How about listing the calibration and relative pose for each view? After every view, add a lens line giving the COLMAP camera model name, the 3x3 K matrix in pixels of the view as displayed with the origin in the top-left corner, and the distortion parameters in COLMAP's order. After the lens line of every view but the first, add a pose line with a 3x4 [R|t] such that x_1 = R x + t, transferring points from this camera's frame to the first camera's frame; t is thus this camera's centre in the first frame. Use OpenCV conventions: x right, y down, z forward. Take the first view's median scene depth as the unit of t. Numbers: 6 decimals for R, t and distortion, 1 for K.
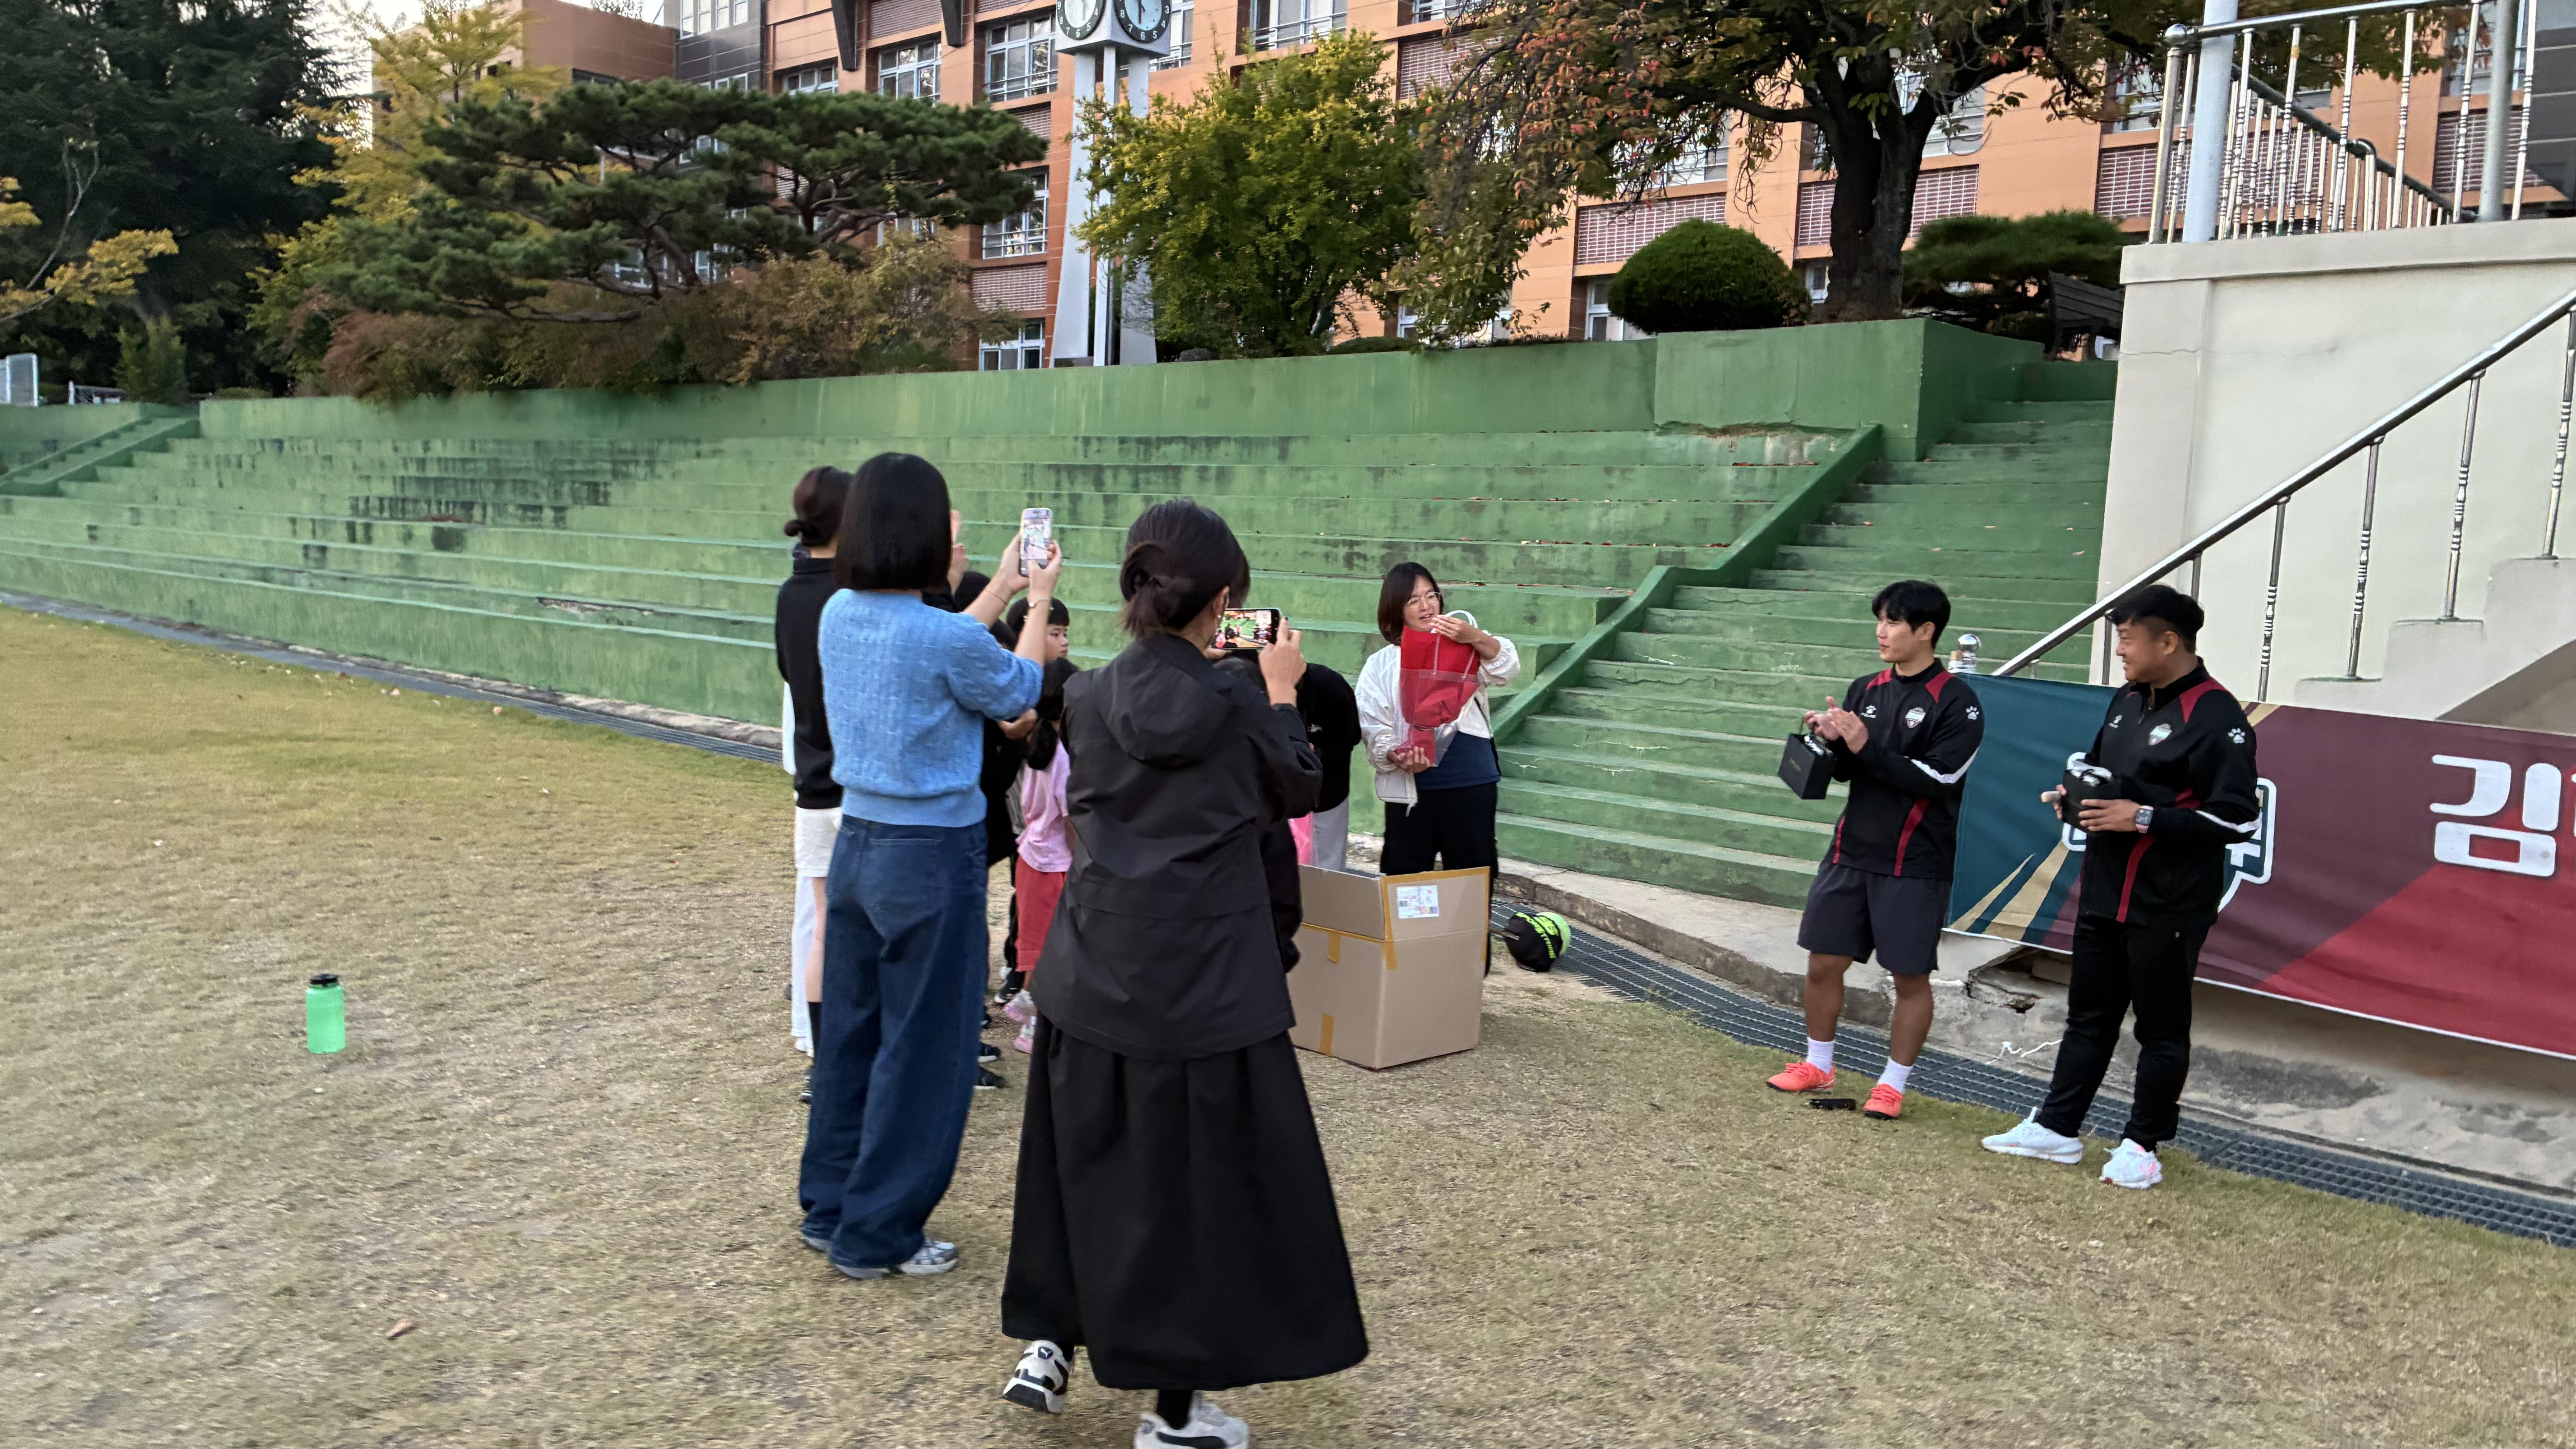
lens RADIAL K [[1939.6, 0, 1239.5], [0, 1939.6, 739.4], [0, 0, 1]] dist [0.011533, 0.004784]
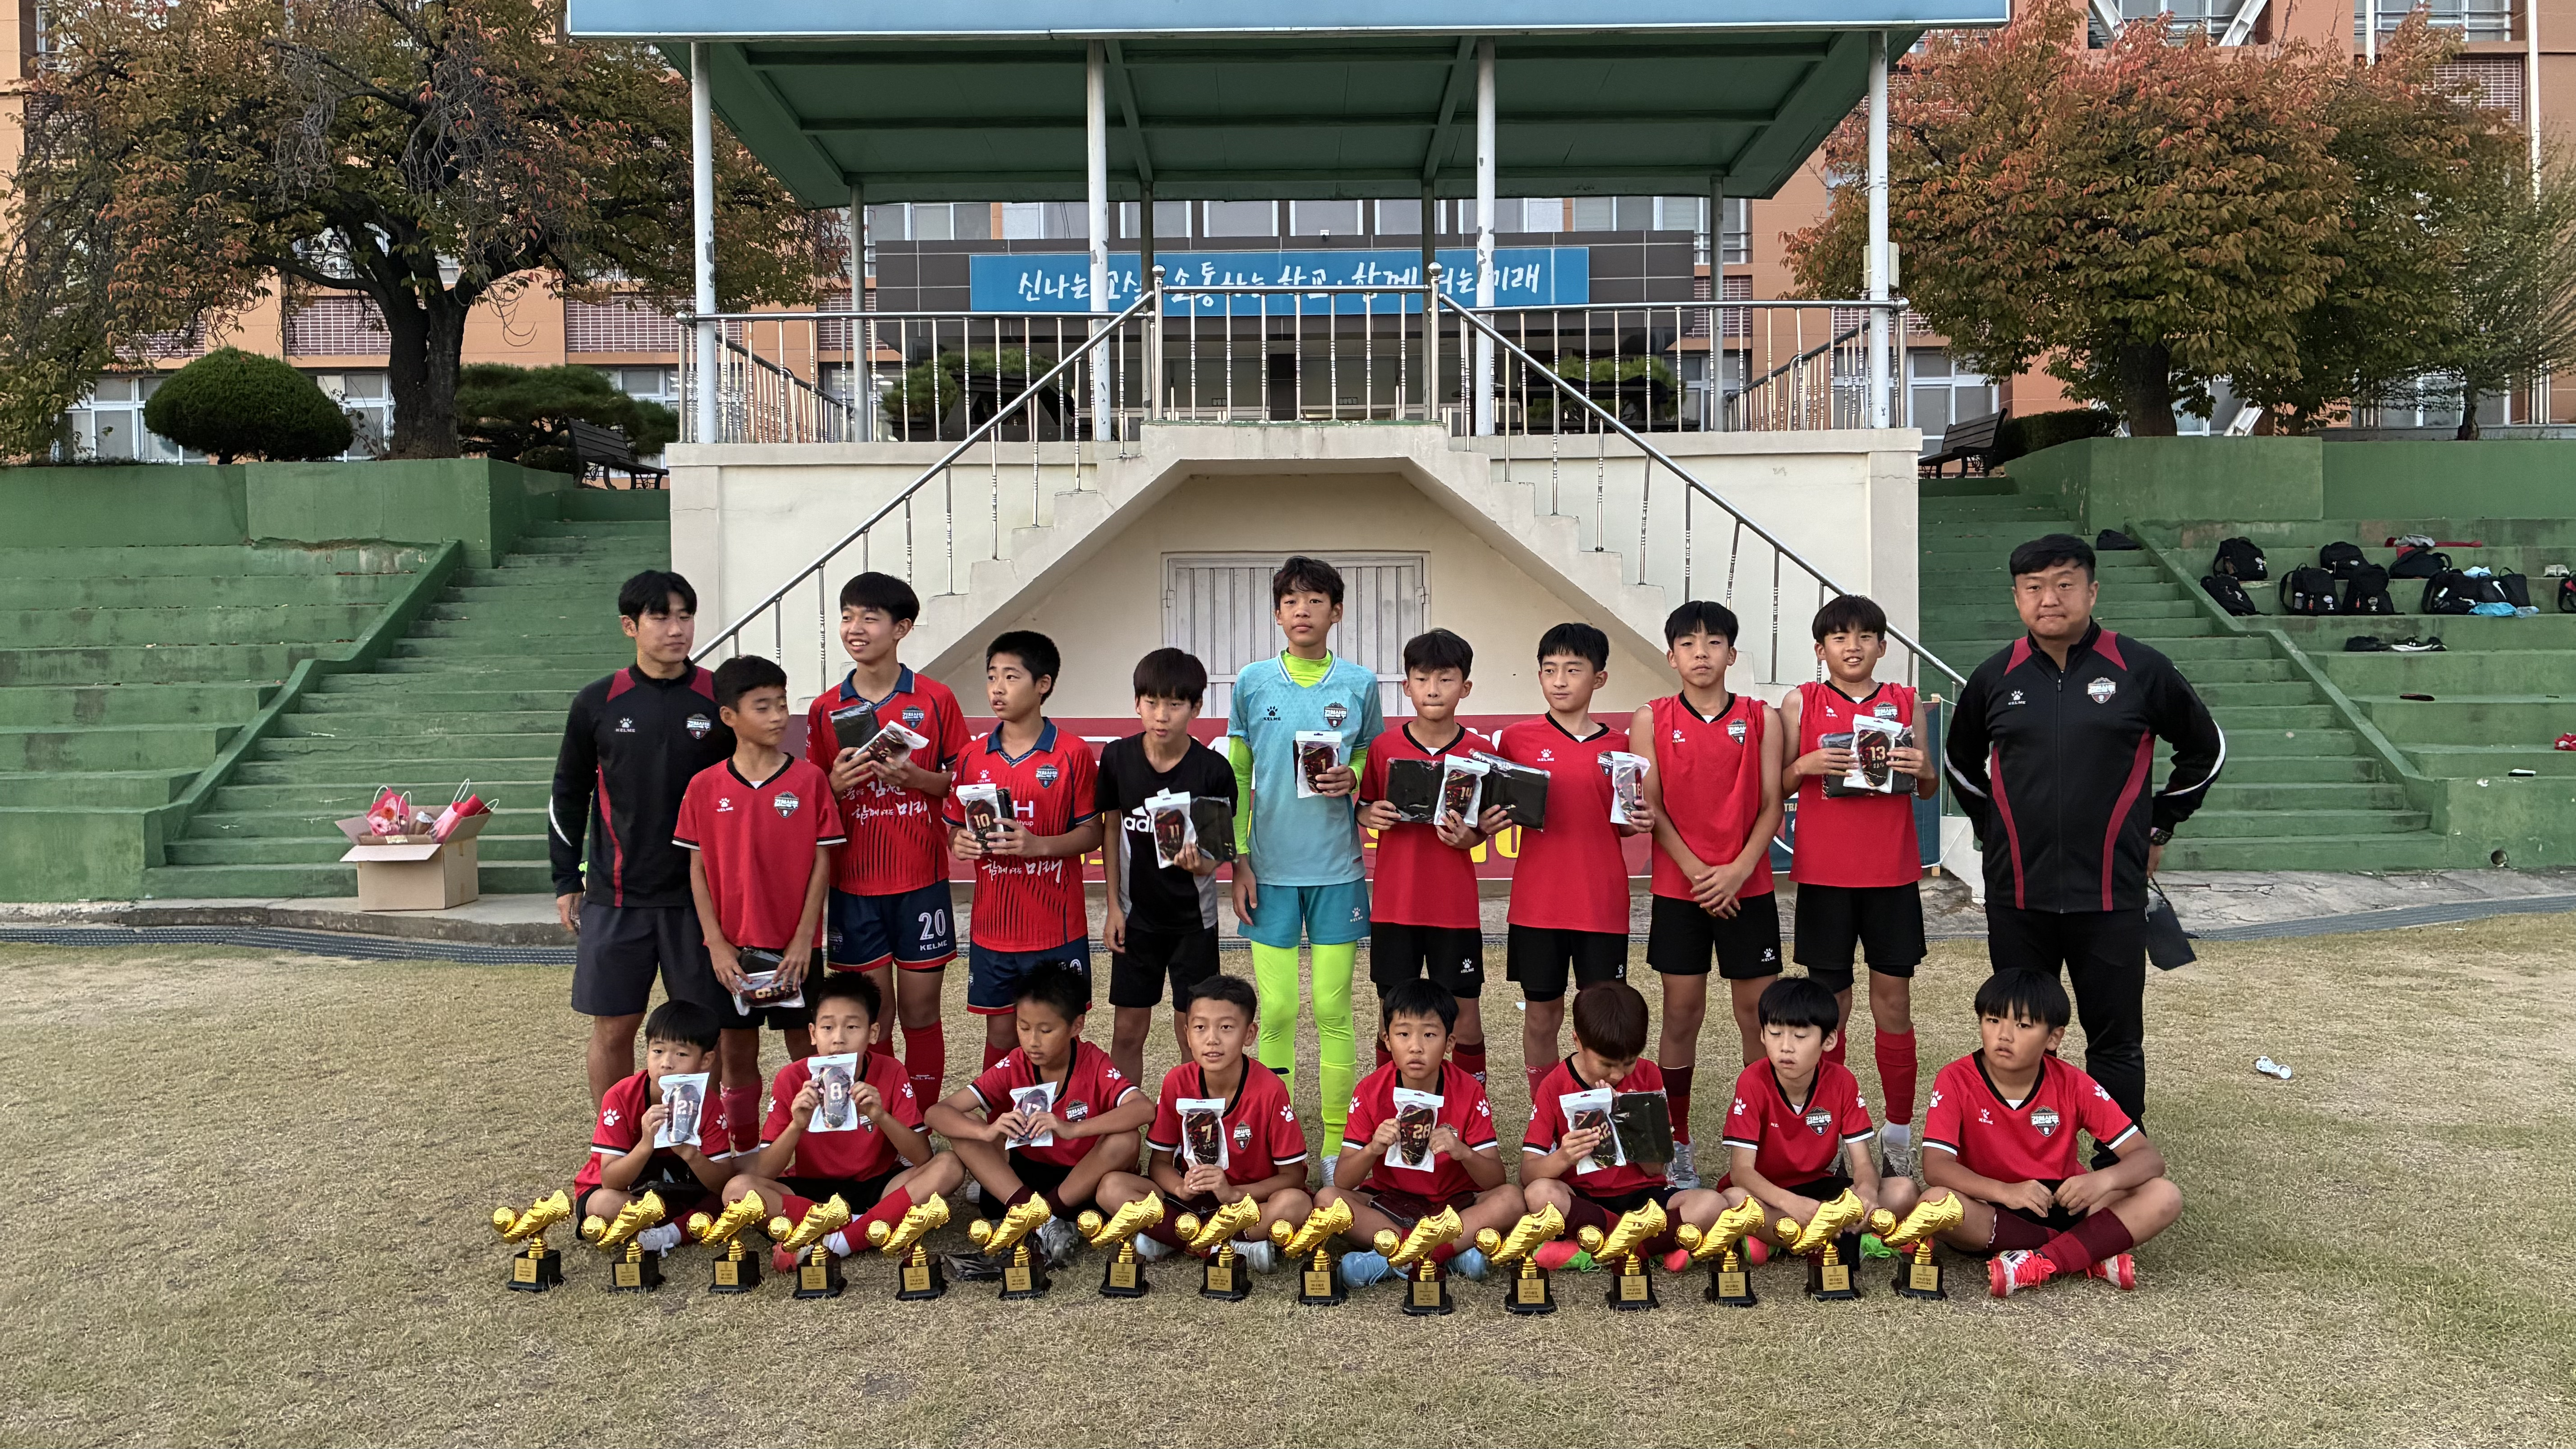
lens RADIAL K [[1947.2, 0, 1287.2], [0, 1947.2, 692.6], [0, 0, 1]] dist [0.037179, -0.023447]
pose [[0.717349, -0.068212, 0.693367, -0.174871], [0.114391, 0.993221, -0.020636, 0.024466], [-0.687259, 0.094118, 0.720289, -0.278953]]
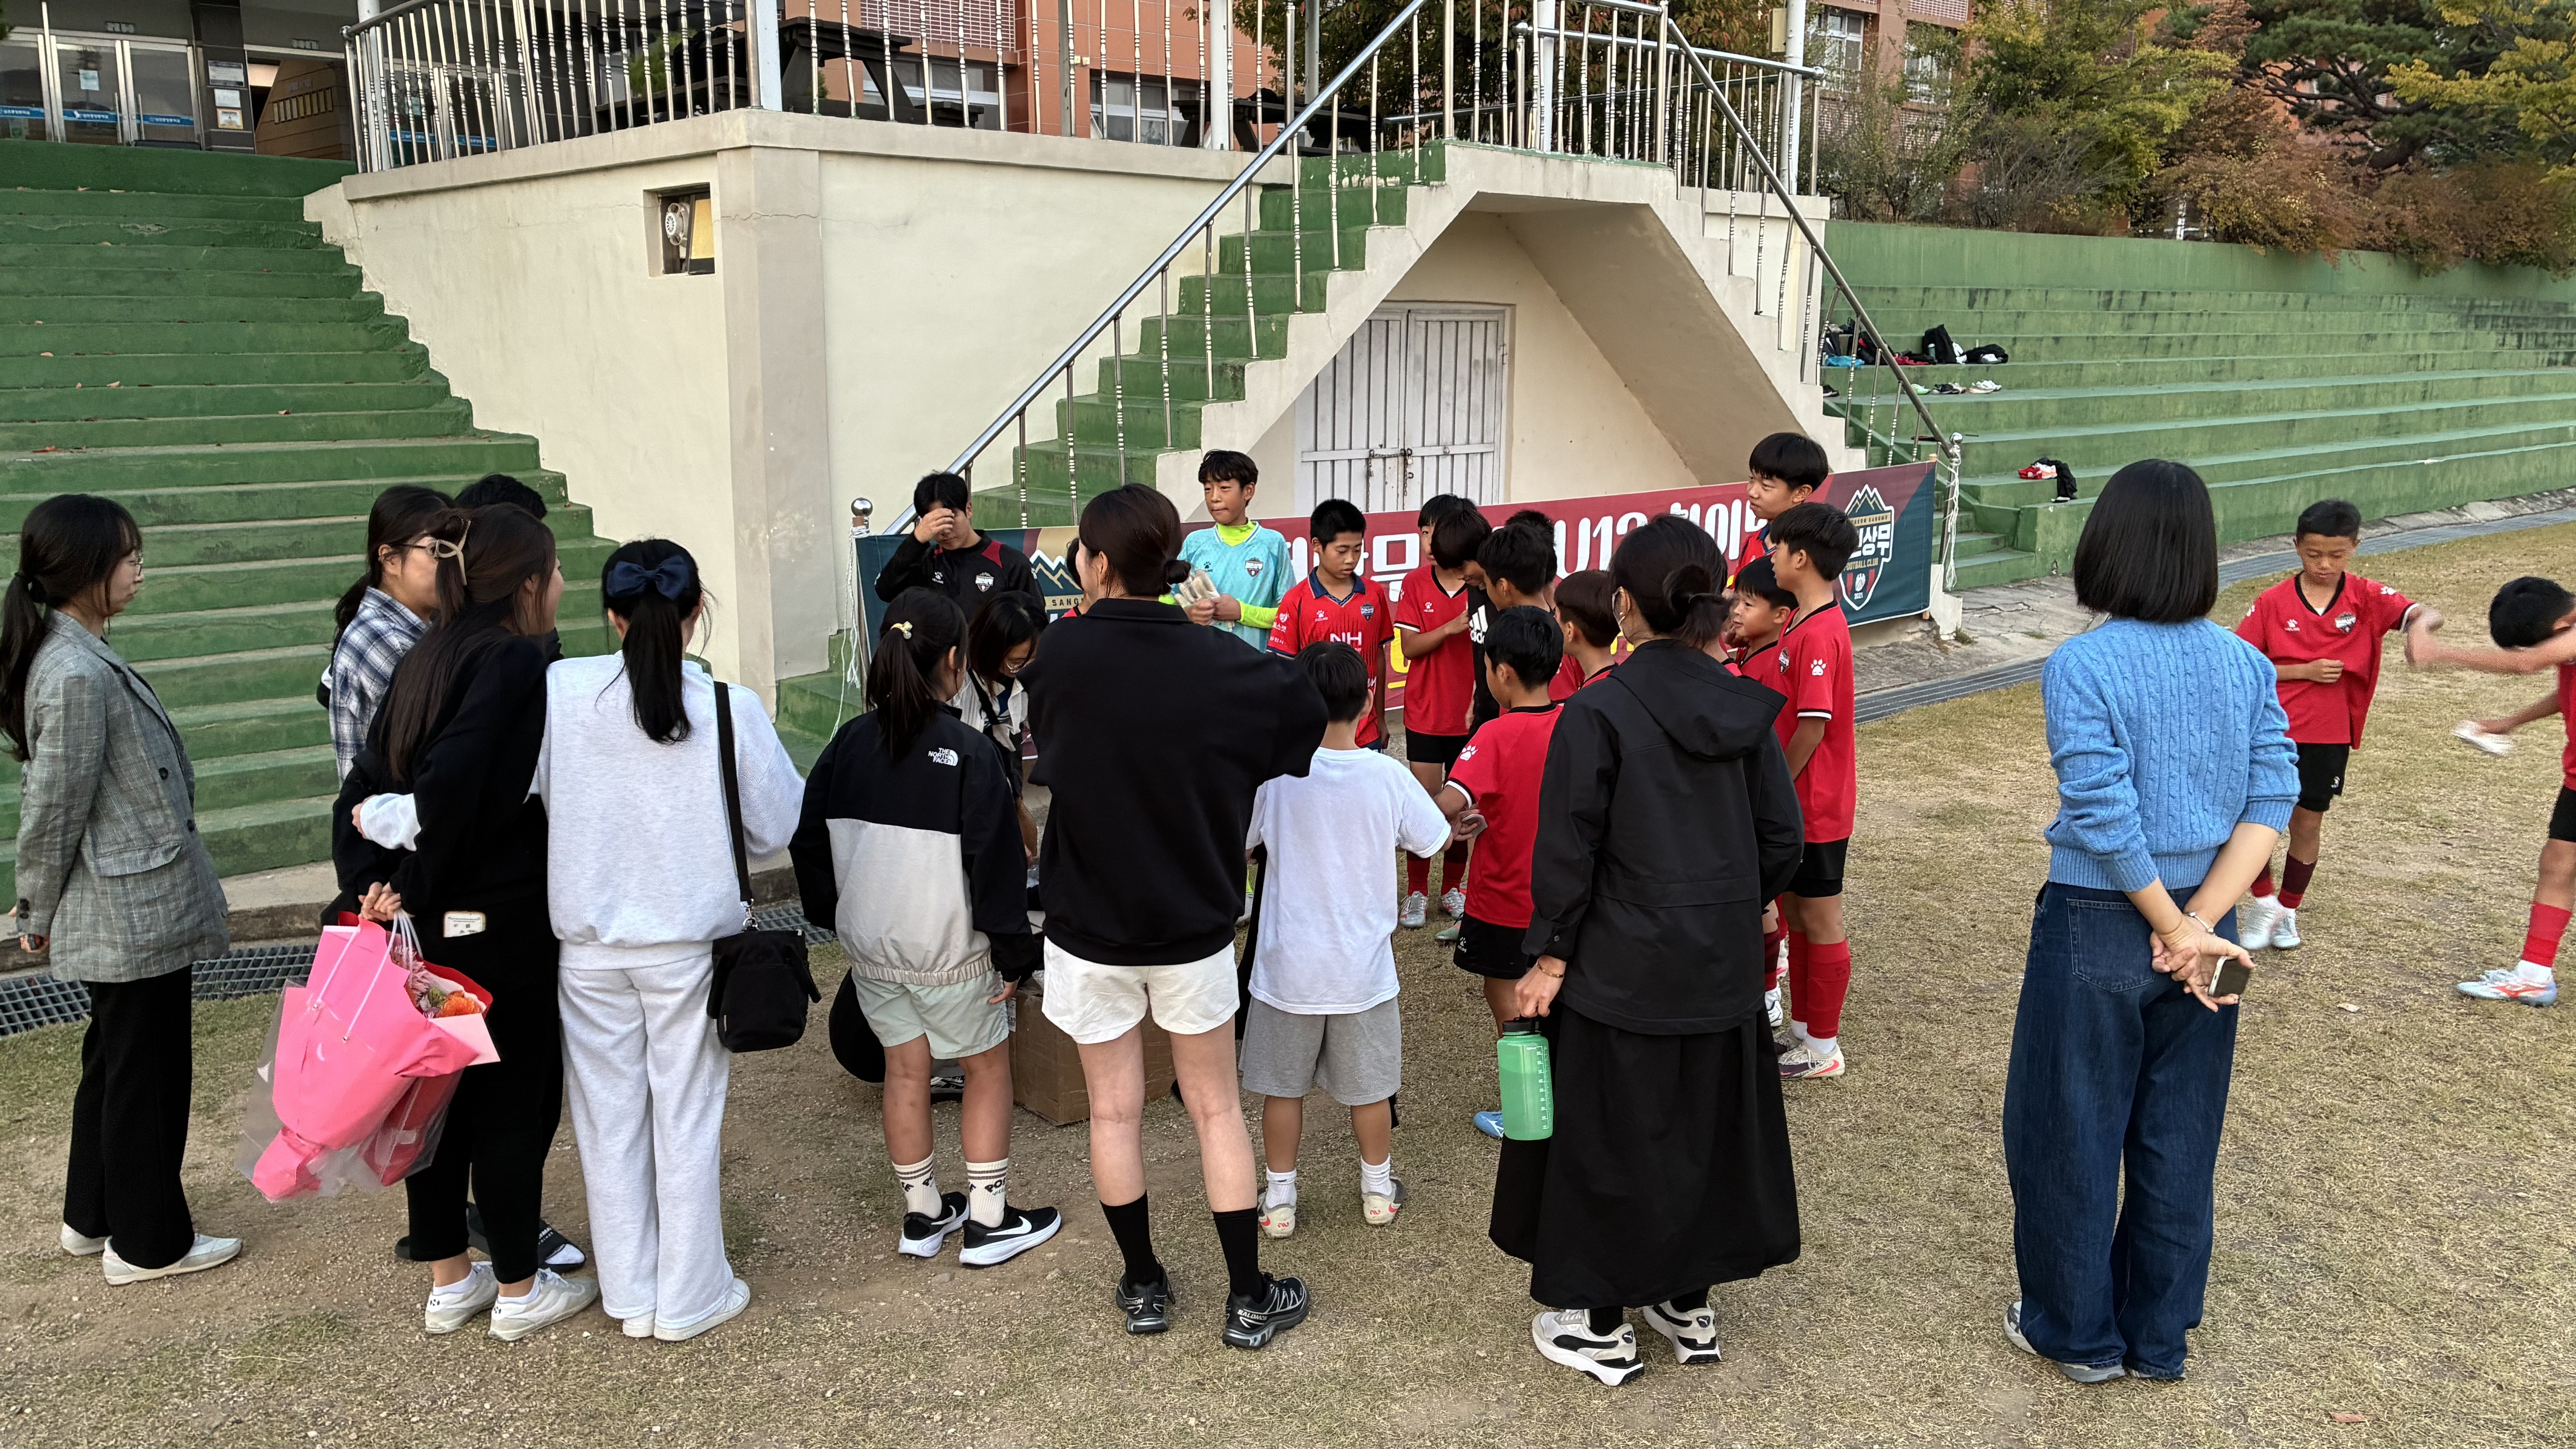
lens RADIAL K [[1885.6, 0, 1235.2], [0, 1885.6, 728.2], [0, 0, 1]] dist [0.030723, -0.003724]
pose [[0.096505, -0.241418, 0.965611, -0.319144], [0.108562, 0.966904, 0.230891, -0.076891], [-0.989394, 0.082546, 0.119520, 0.360445]]
